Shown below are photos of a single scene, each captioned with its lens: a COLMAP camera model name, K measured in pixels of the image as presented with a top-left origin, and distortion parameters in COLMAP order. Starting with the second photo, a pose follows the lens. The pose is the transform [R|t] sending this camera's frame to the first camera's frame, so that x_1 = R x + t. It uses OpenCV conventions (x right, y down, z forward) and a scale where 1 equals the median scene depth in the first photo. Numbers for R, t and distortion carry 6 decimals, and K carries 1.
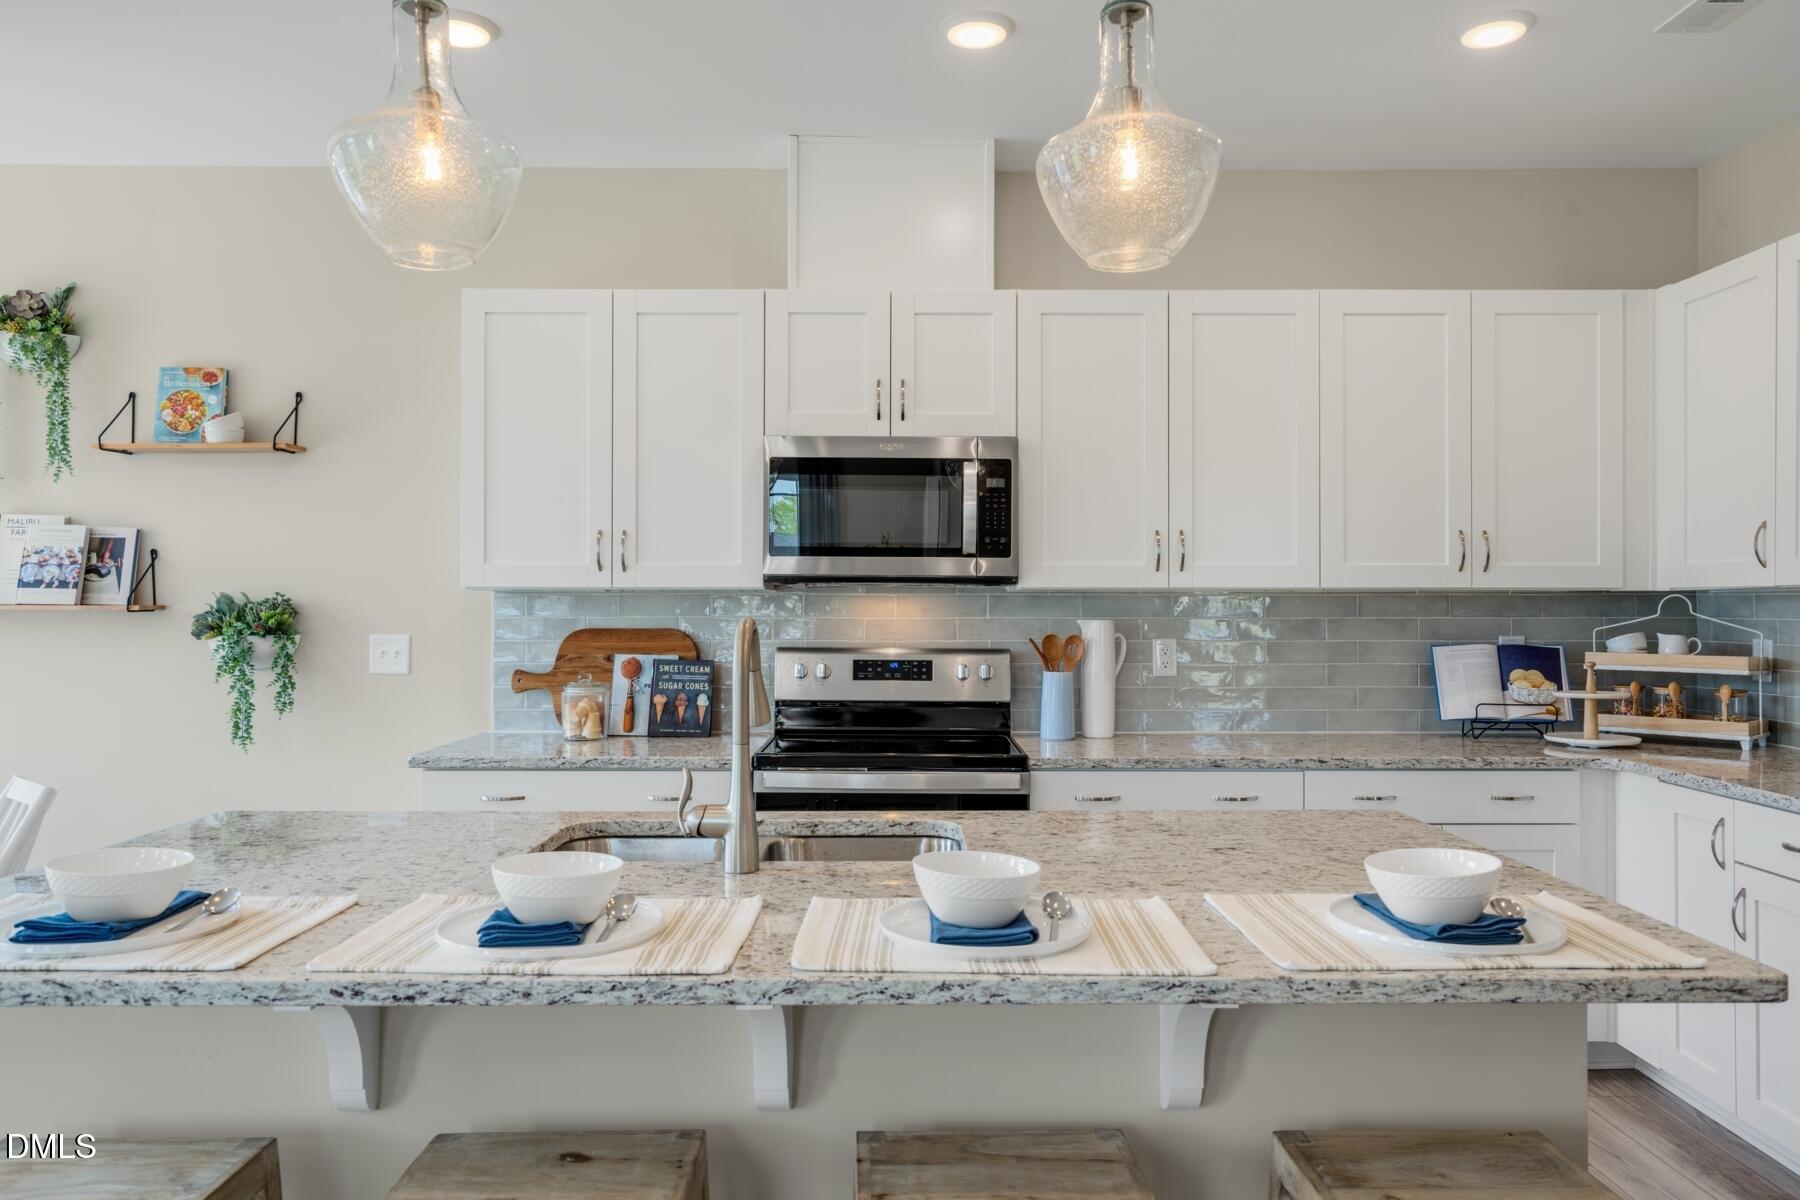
lens RADIAL K [[1251.8, 0, 897.6], [0, 1251.8, 595.7], [0, 0, 1]] dist [0.013950, -0.003674]
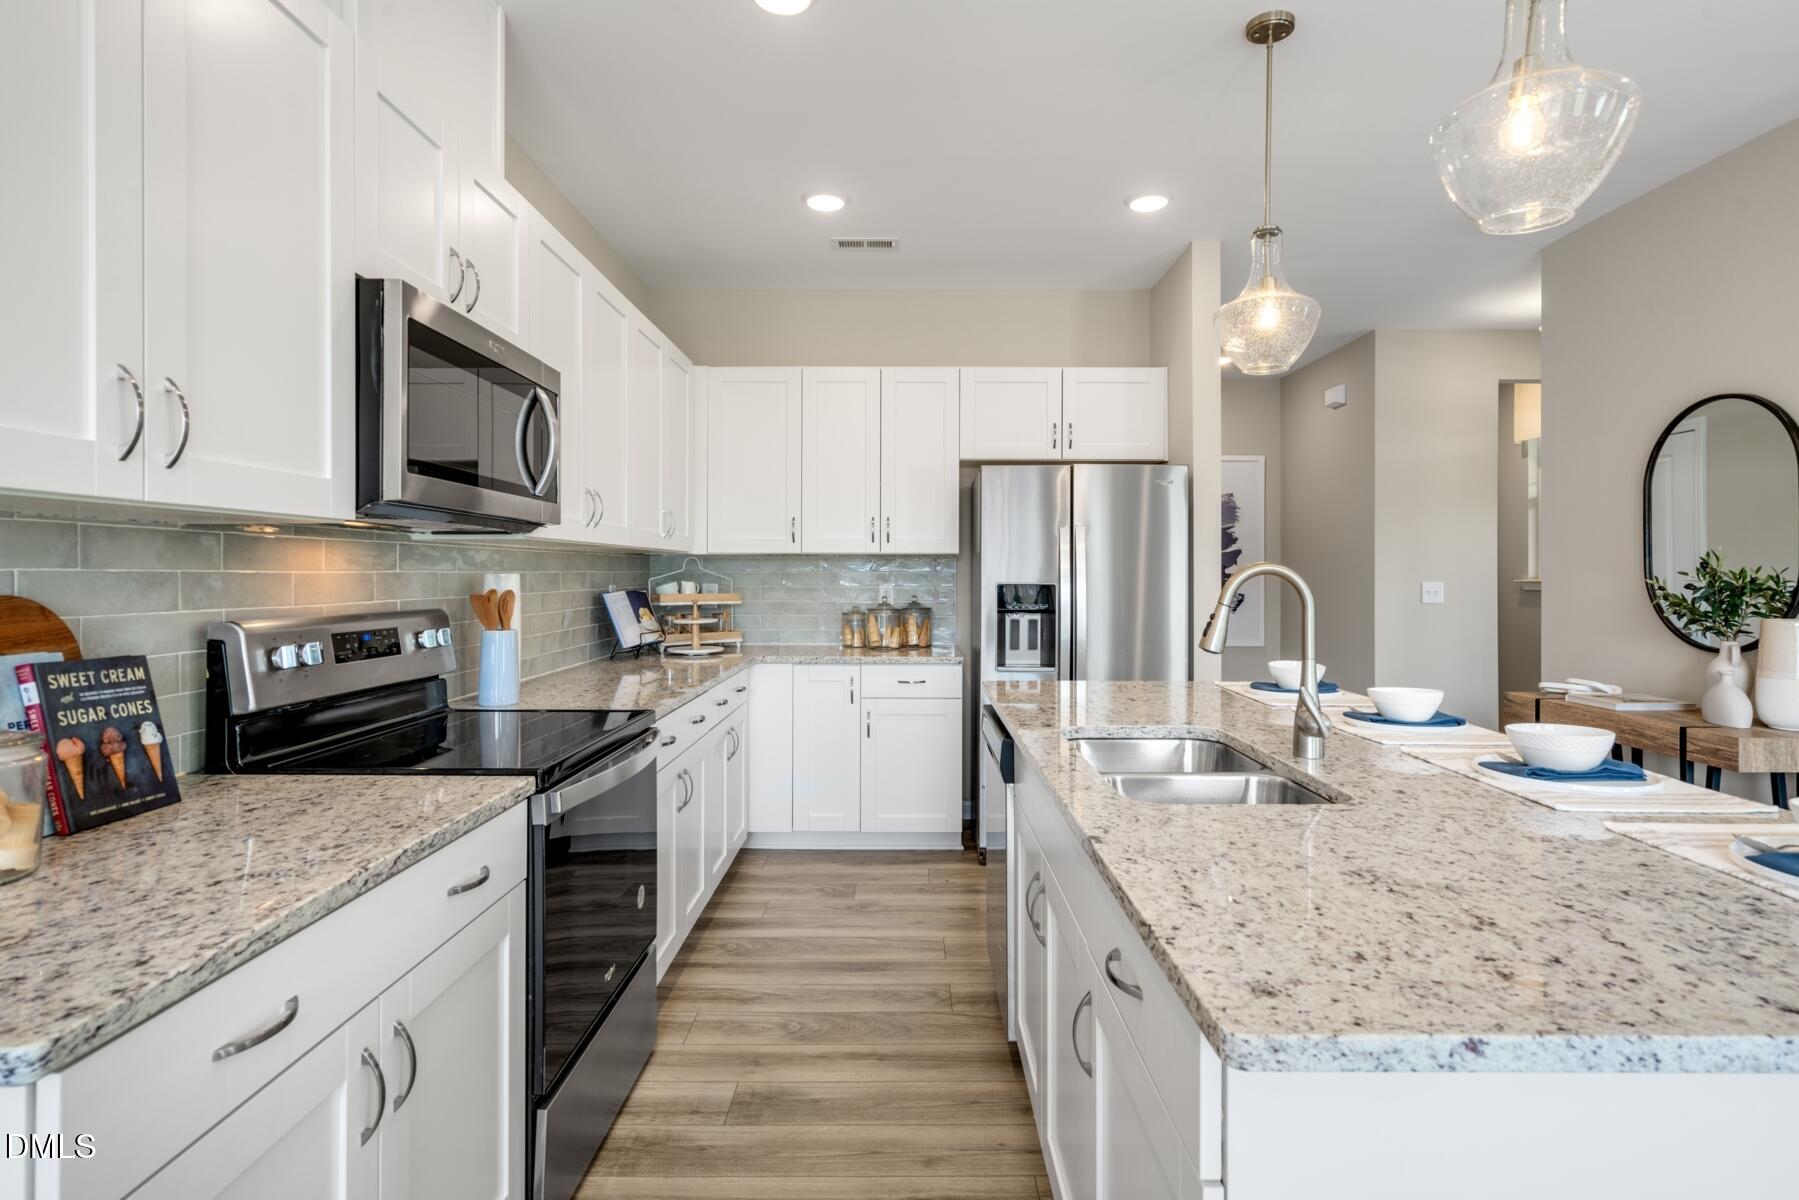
lens RADIAL K [[903.8, 0, 903.9], [0, 903.8, 572.9], [0, 0, 1]] dist [0.003774, 0.000718]
pose [[0.003439, -0.001289, 0.999993, -0.525304], [-0.008933, 0.999959, 0.001320, 0.015290], [-0.999954, -0.008937, 0.003427, 0.700117]]
